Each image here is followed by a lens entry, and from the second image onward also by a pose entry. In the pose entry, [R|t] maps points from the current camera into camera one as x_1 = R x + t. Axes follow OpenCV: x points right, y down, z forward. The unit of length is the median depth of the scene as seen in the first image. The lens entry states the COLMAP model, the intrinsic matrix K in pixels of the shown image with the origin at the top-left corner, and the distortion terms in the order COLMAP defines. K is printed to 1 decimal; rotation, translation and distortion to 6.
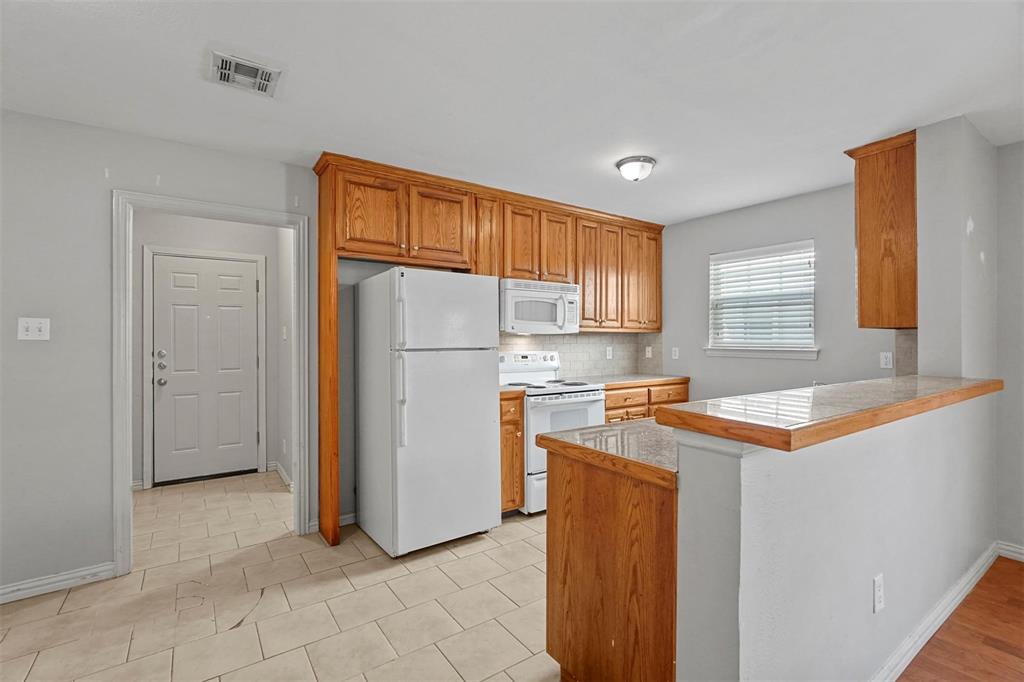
lens RADIAL K [[459.3, 0, 512.0], [0, 459.3, 341.0], [0, 0, 1]] dist [-0.004292, 0.000224]
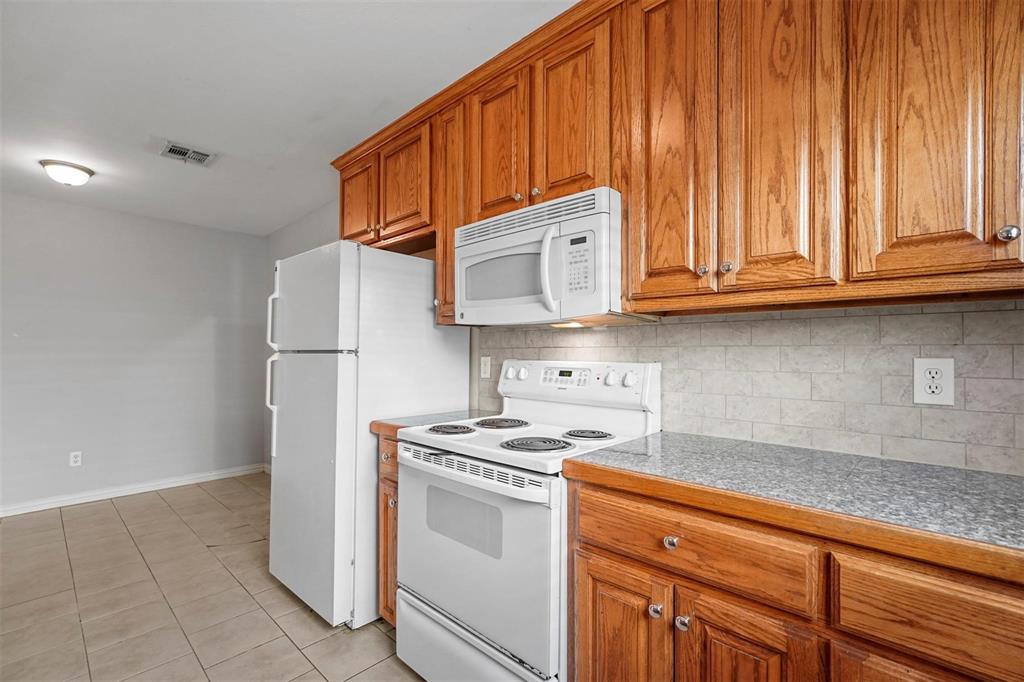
lens RADIAL K [[460.8, 0, 510.3], [0, 460.8, 348.1], [0, 0, 1]] dist [-0.002265, 0.000071]
pose [[0.189291, -0.004581, -0.981910, 0.506855], [-0.004797, 0.999973, -0.005590, 0.011812], [0.981909, 0.005768, 0.189264, 0.867814]]
